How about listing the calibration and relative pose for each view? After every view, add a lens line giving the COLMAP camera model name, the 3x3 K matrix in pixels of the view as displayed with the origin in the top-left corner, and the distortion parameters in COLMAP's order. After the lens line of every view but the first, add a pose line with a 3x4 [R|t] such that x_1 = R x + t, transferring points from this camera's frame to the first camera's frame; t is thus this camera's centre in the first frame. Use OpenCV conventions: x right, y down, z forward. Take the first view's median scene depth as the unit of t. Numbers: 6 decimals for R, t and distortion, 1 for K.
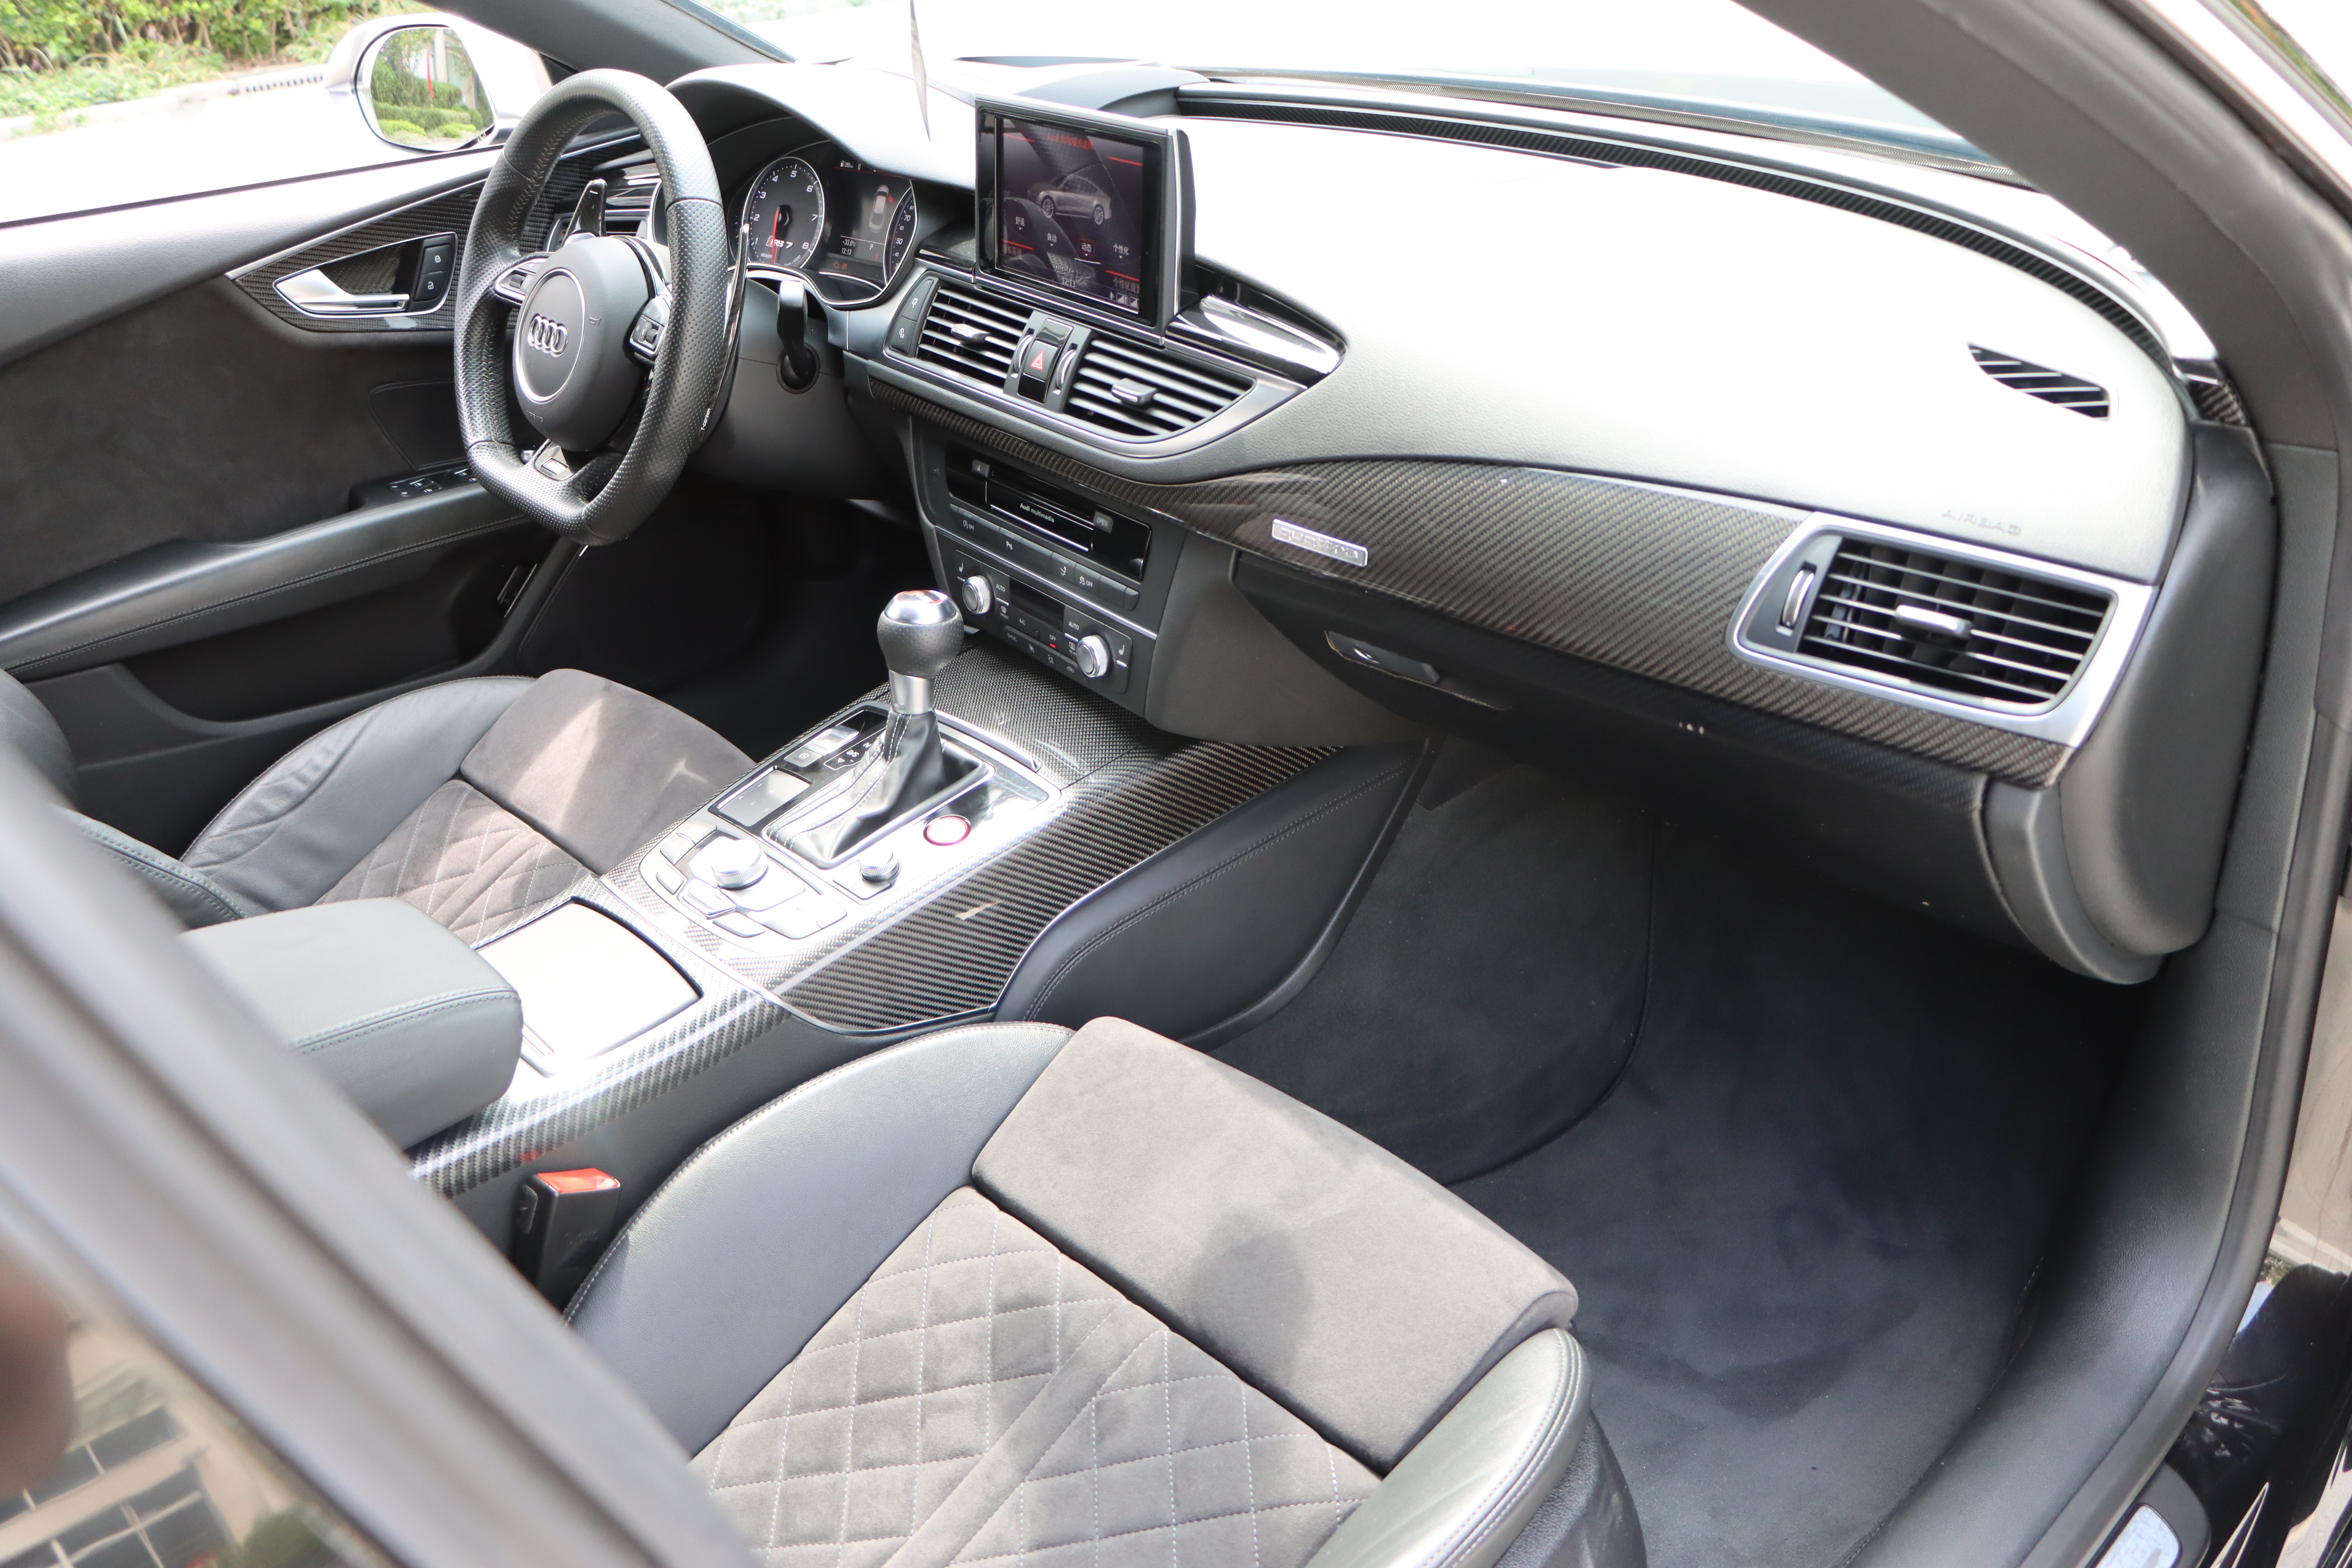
lens RADIAL K [[1930.2, 0, 1197.7], [0, 1930.2, 791.6], [0, 0, 1]] dist [-0.169878, 0.114653]
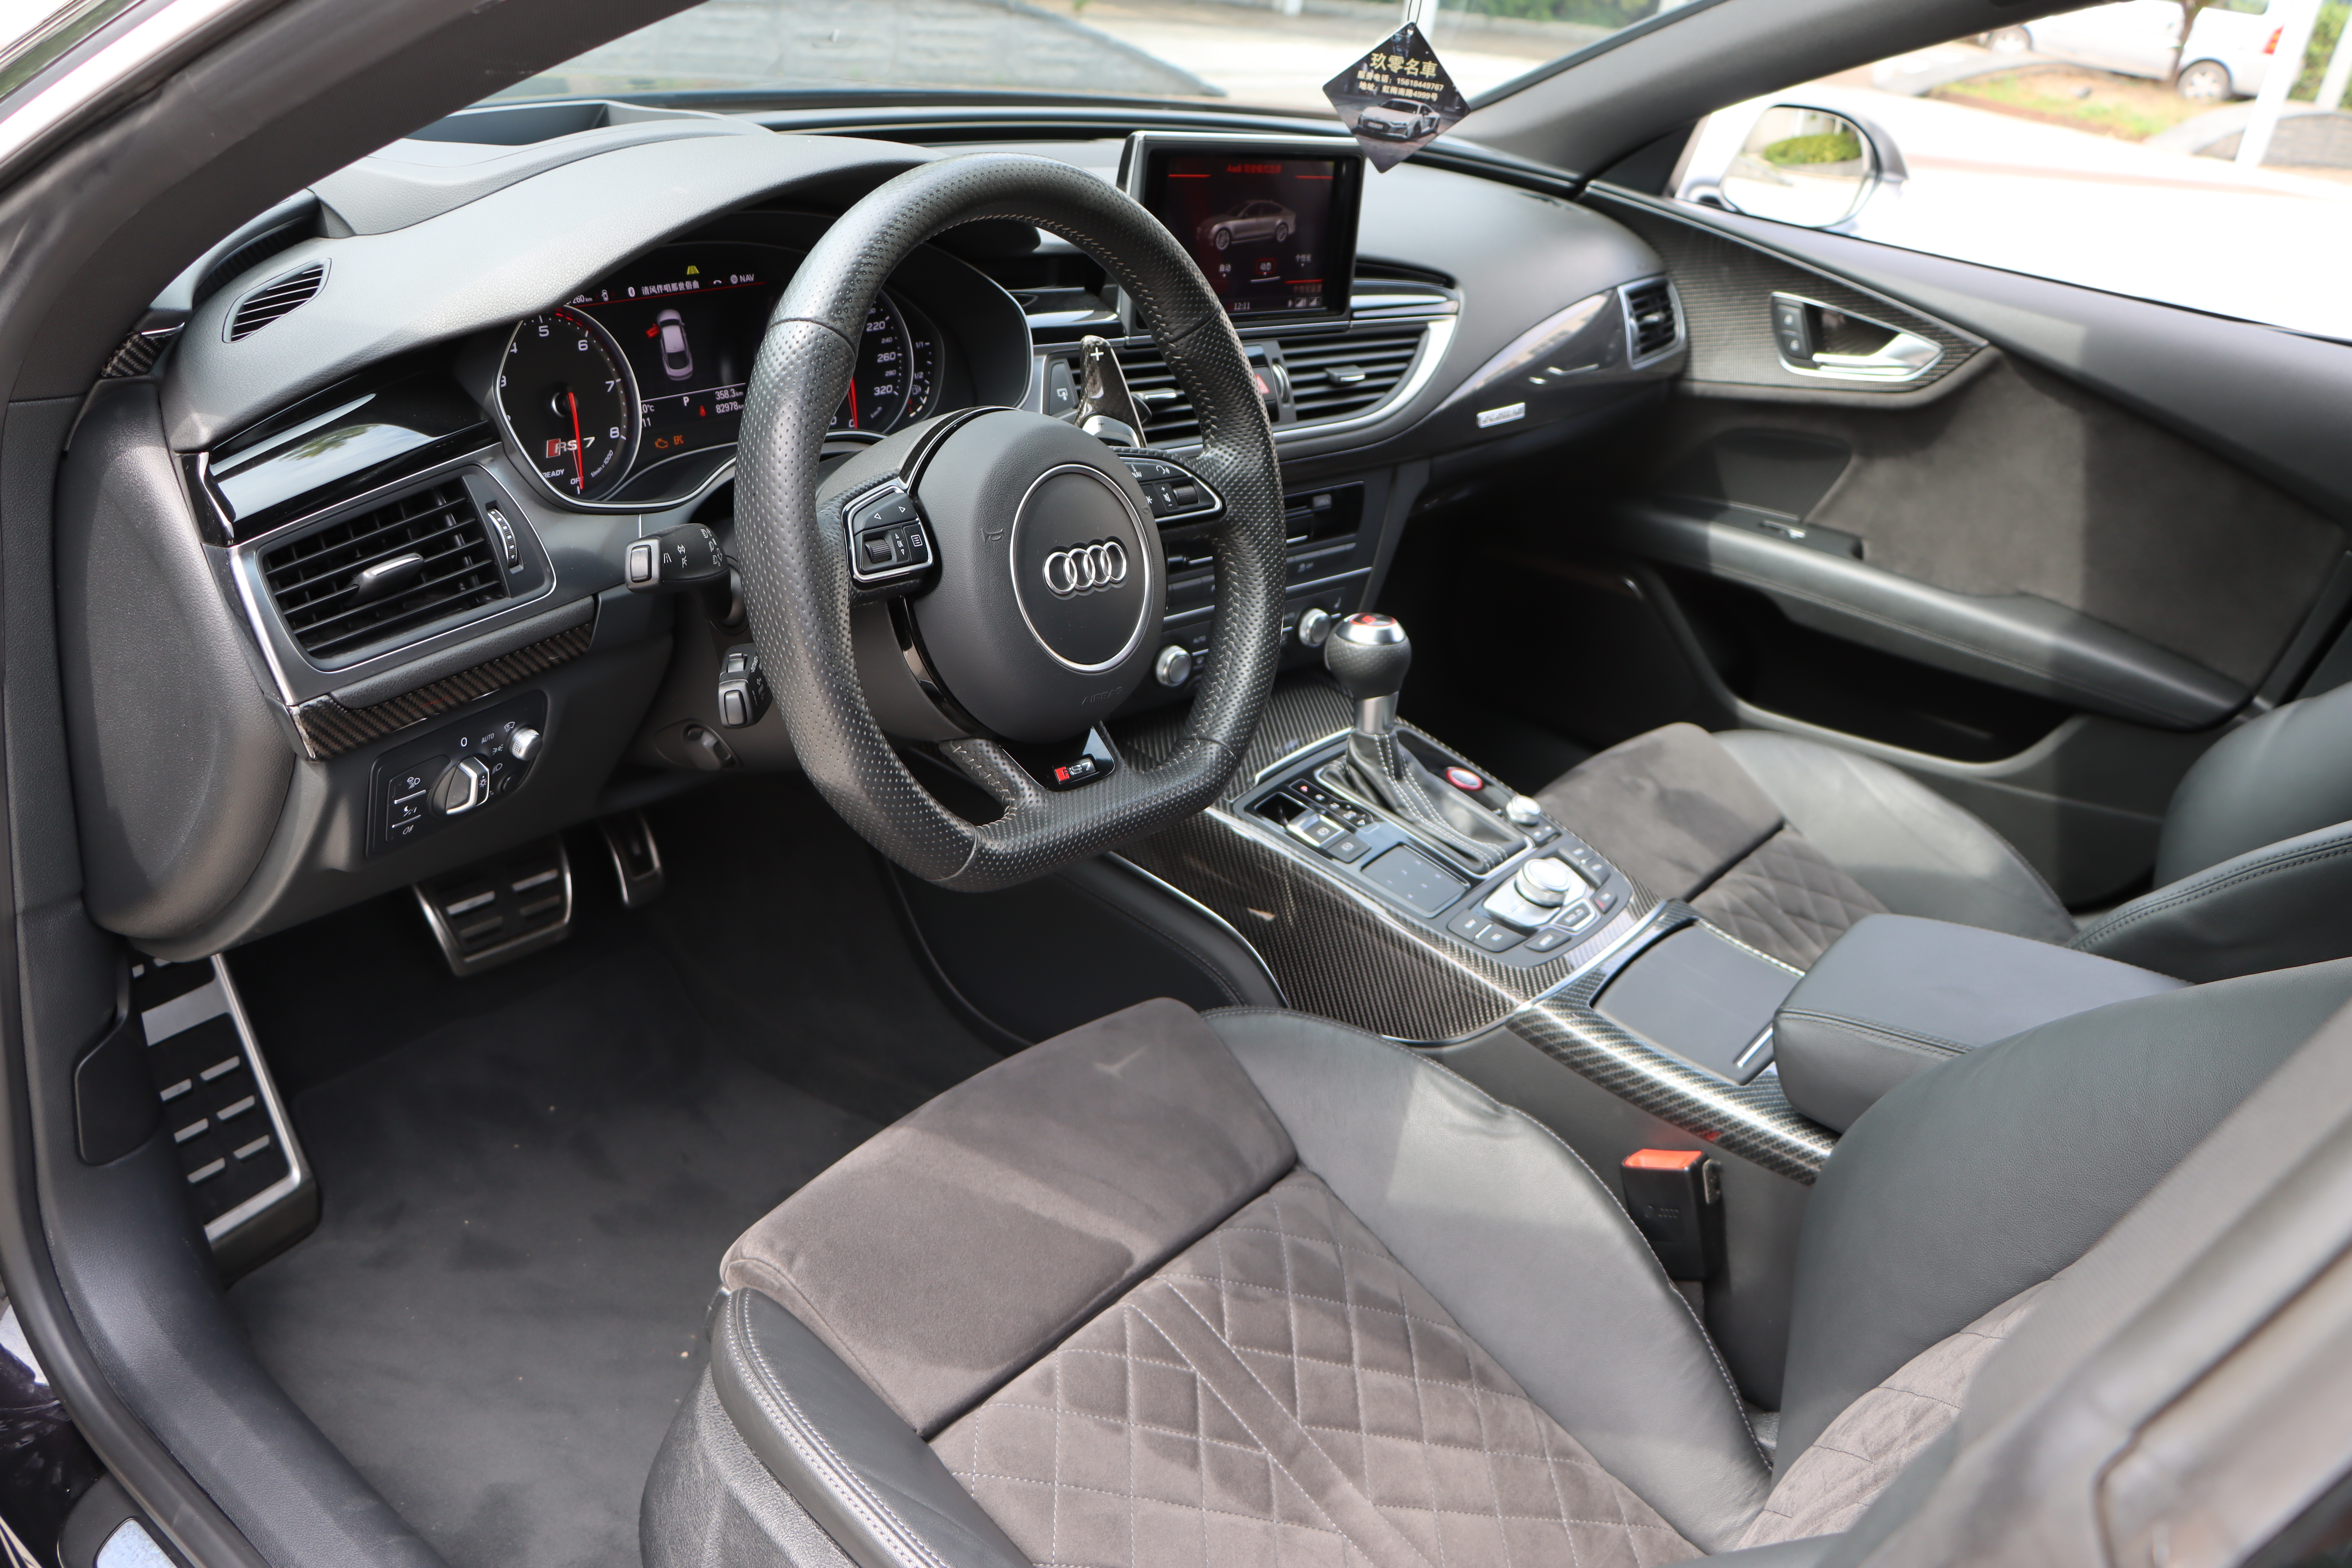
lens RADIAL K [[1930.2, 0, 1156.8], [0, 1930.2, 798.7], [0, 0, 1]] dist [-0.169878, 0.114653]
pose [[-0.131076, -0.425612, 0.895362, -1.081923], [0.353594, 0.823683, 0.443303, -0.515427], [-0.926170, 0.374701, 0.042529, 1.088419]]
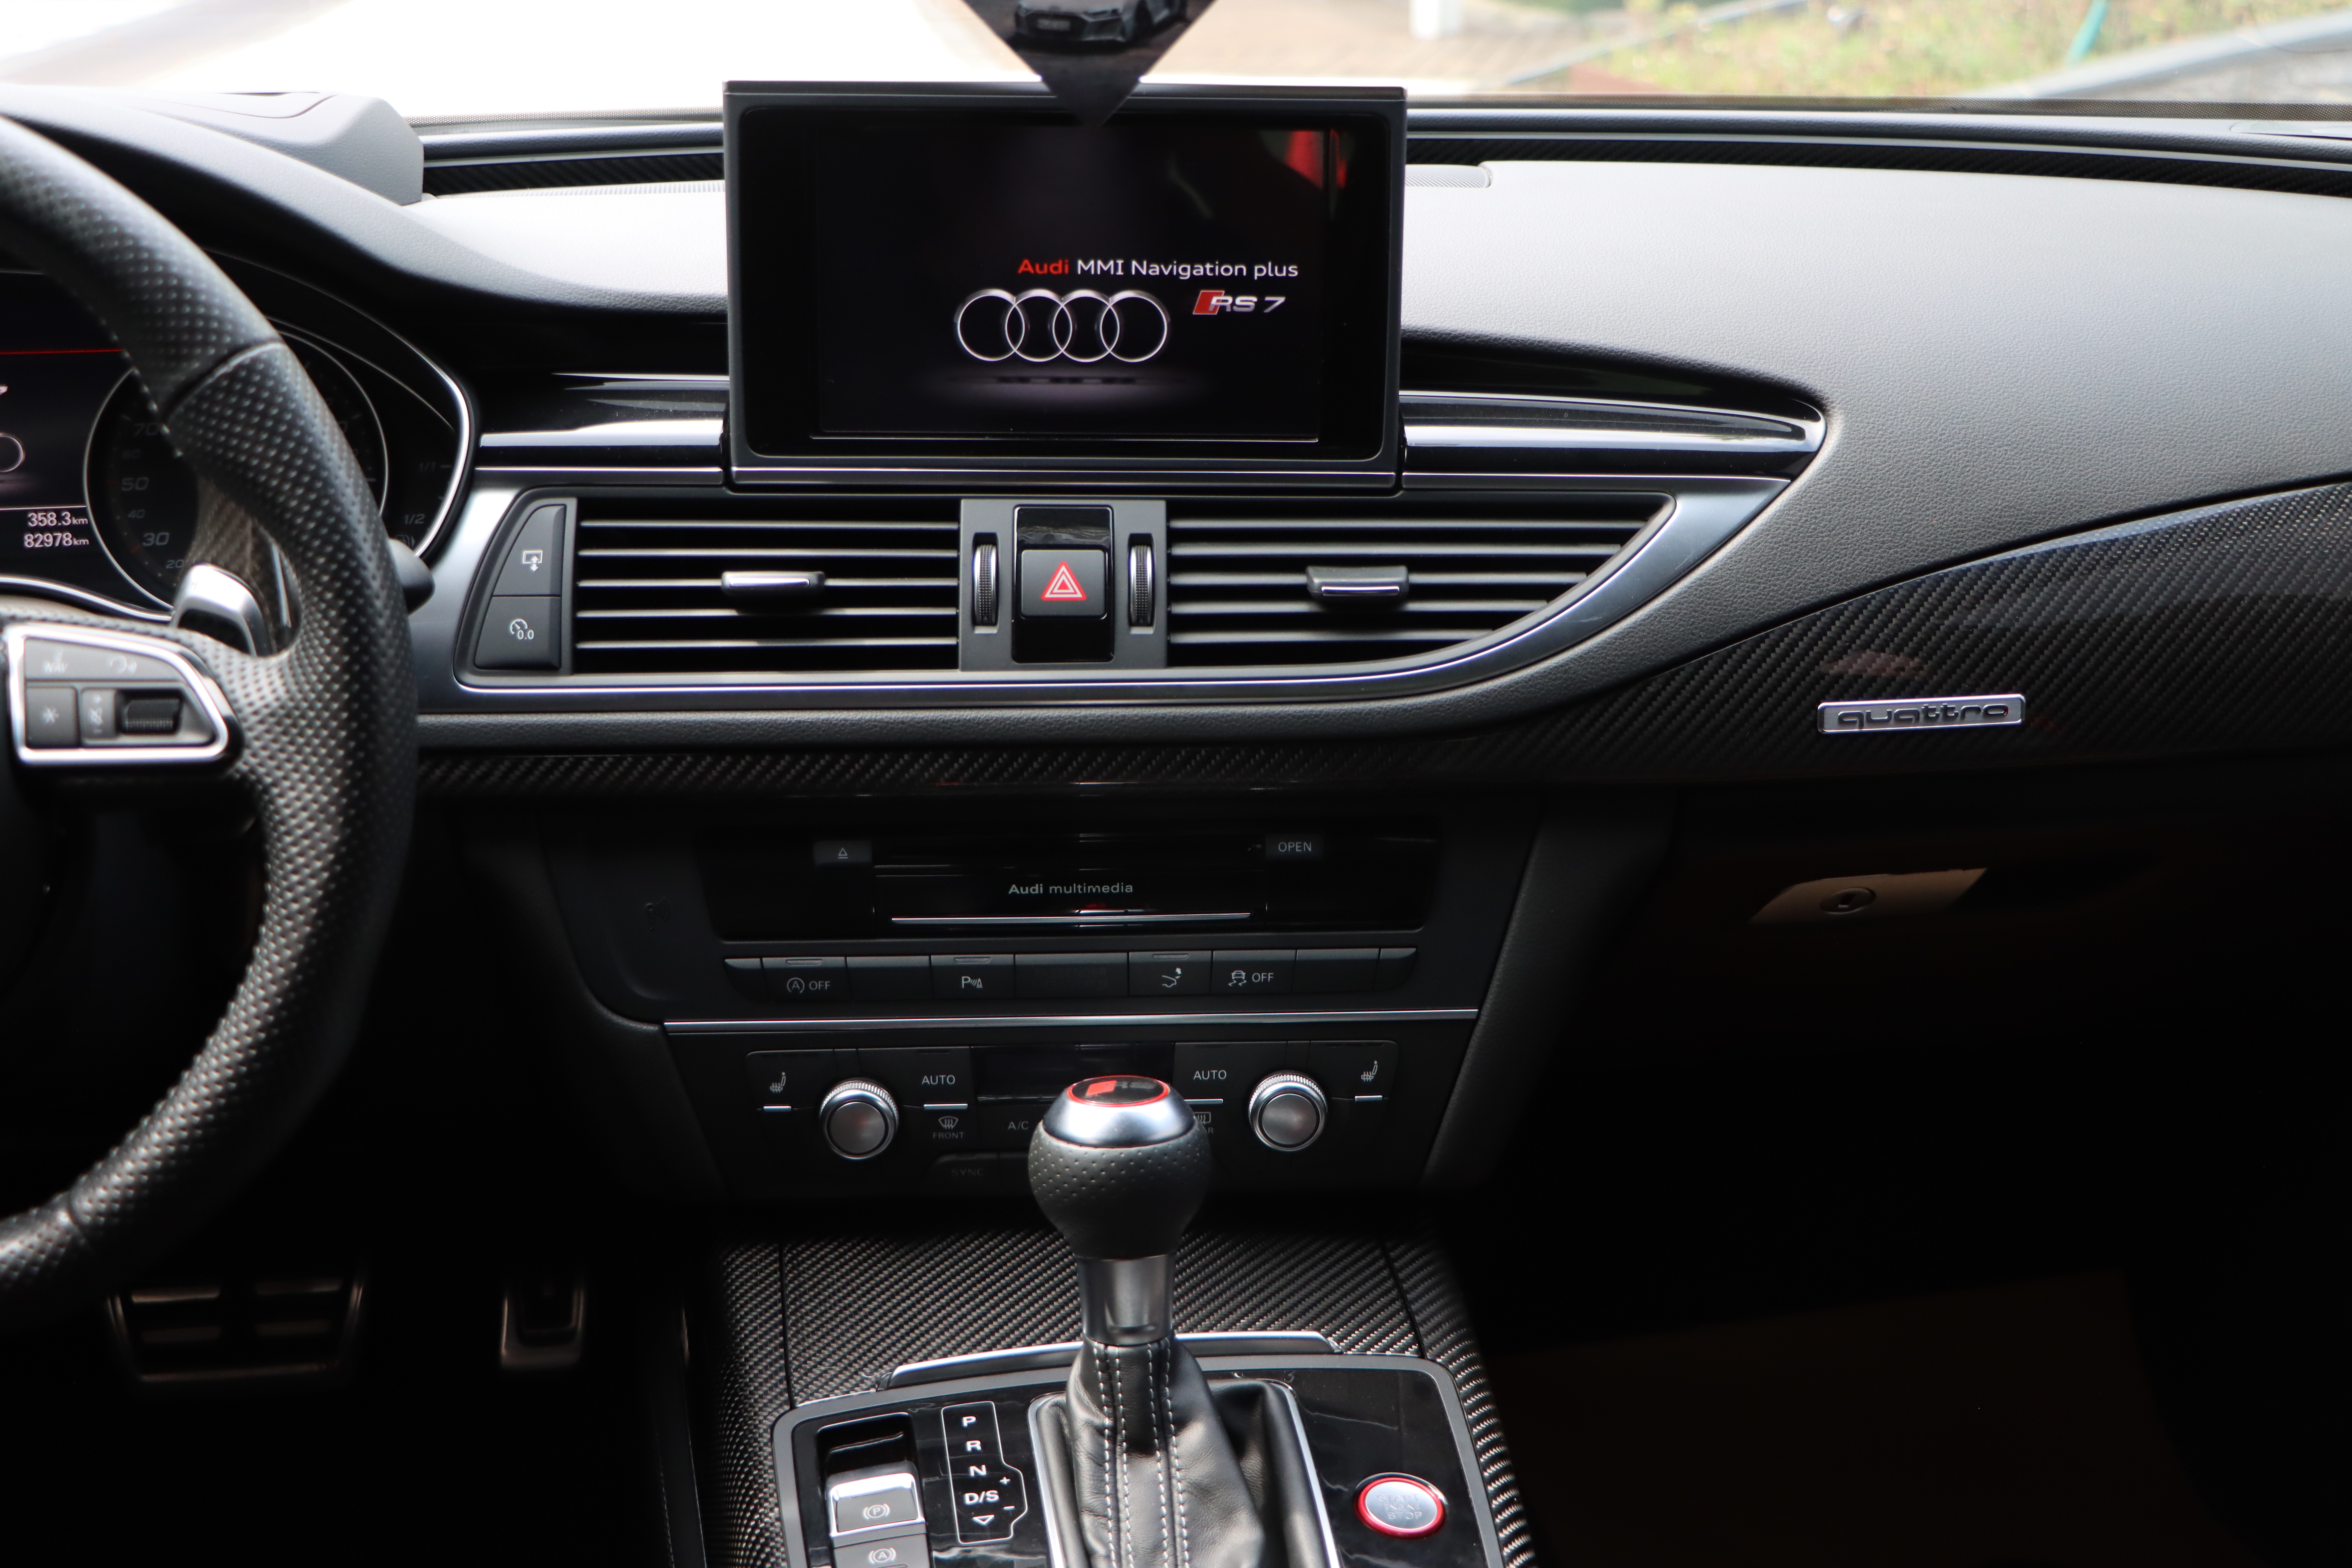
lens RADIAL K [[2844.3, 0, 1151.4], [0, 2844.3, 804.1], [0, 0, 1]] dist [0.007150, 0.000000]
pose [[0.588522, -0.229579, 0.775200, -0.660252], [0.365390, 0.930853, -0.001723, -0.161712], [-0.721202, 0.284264, 0.631714, 0.526746]]
